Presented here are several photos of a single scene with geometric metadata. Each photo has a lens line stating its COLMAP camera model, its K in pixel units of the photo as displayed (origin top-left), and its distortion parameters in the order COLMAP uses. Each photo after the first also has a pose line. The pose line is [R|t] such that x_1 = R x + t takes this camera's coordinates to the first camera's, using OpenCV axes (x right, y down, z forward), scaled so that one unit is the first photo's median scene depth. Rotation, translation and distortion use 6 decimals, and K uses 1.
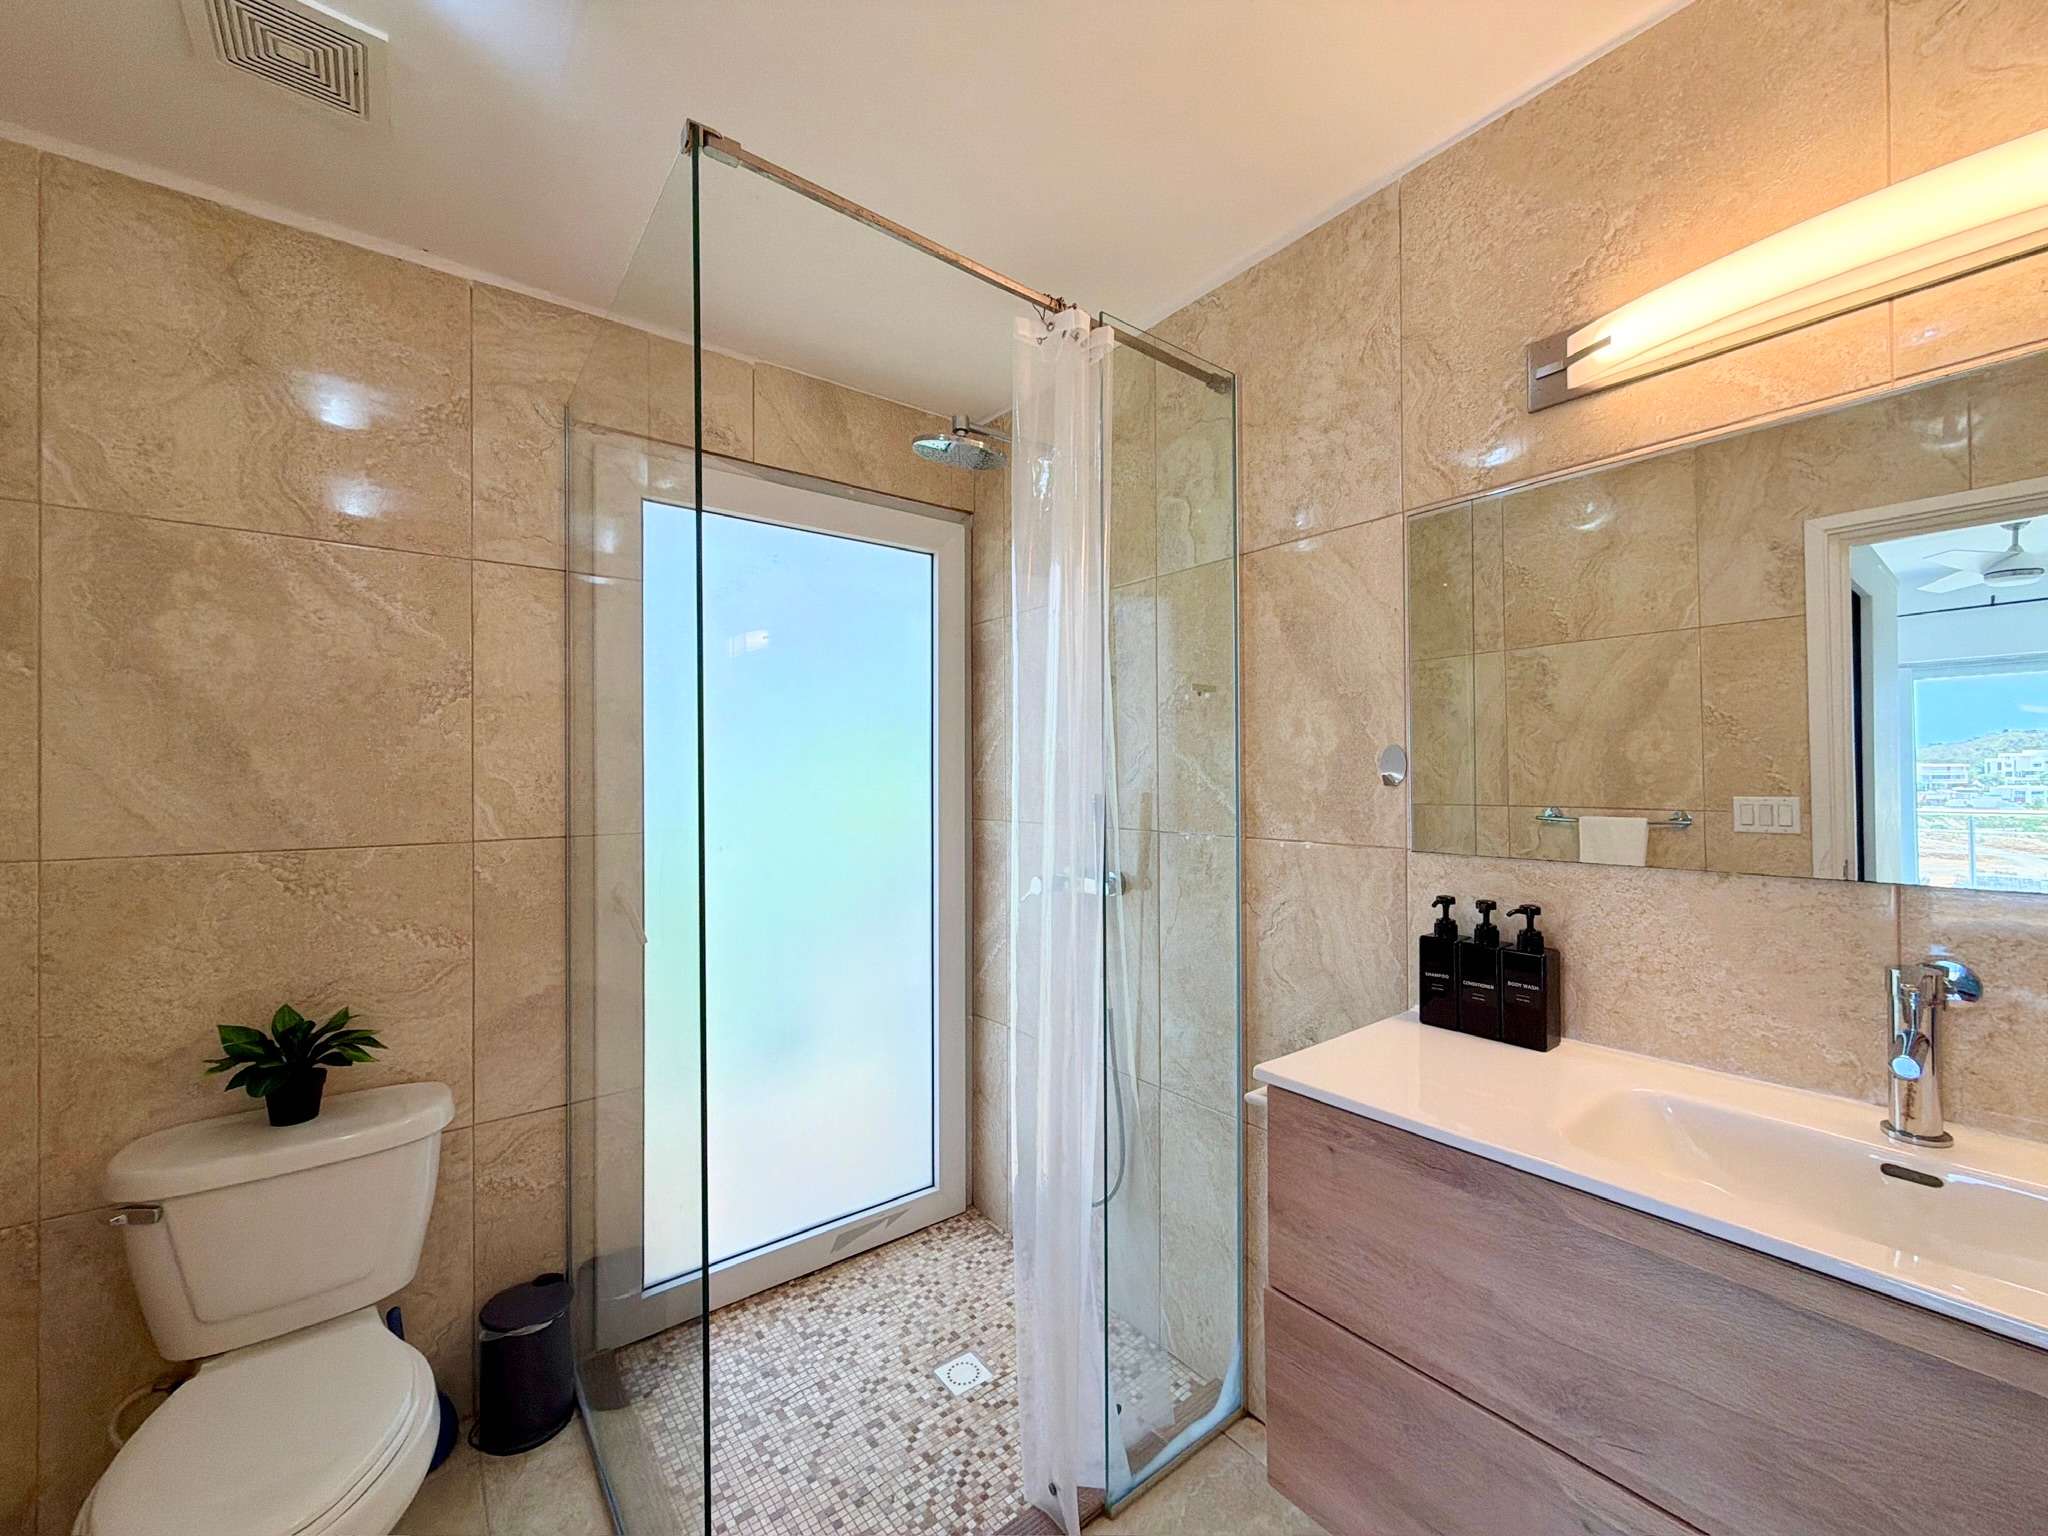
lens RADIAL K [[816.5, 0, 1024.0], [0, 816.5, 768.0], [0, 0, 1]] dist [0.000211, 0.000118]
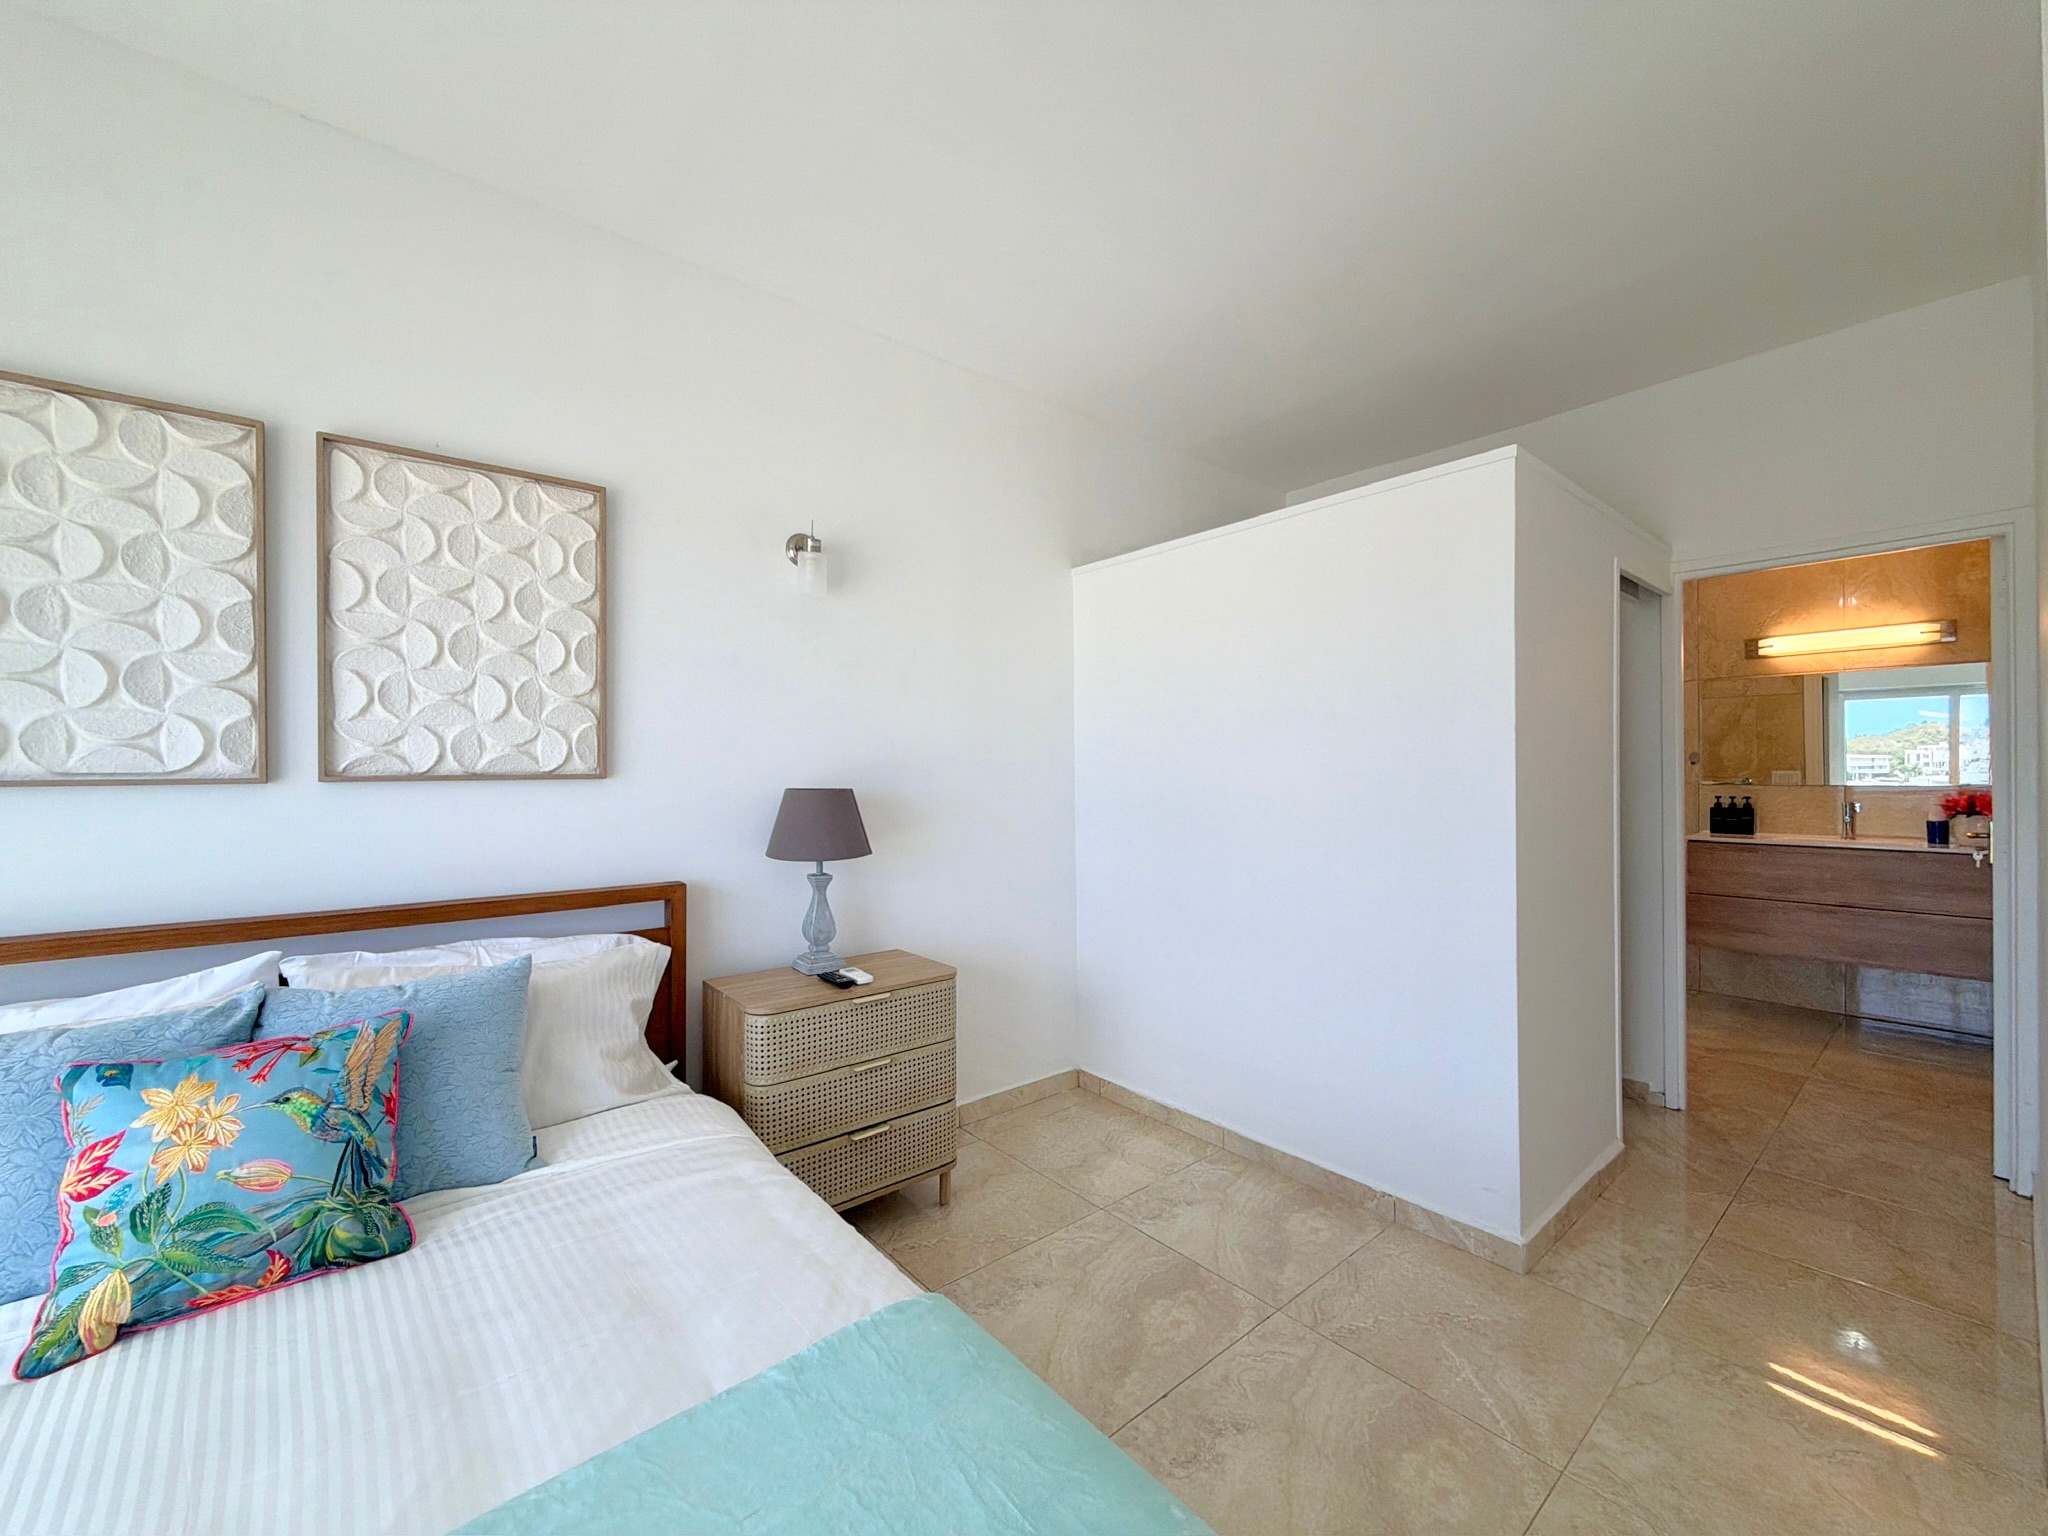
lens RADIAL K [[827.2, 0, 1024.0], [0, 827.2, 768.0], [0, 0, 1]] dist [-0.000331, 0.000322]
pose [[0.998864, -0.005155, 0.047370, -2.601362], [0.004897, 0.999972, 0.005577, 0.005429], [-0.047397, -0.005339, 0.998862, -2.372343]]
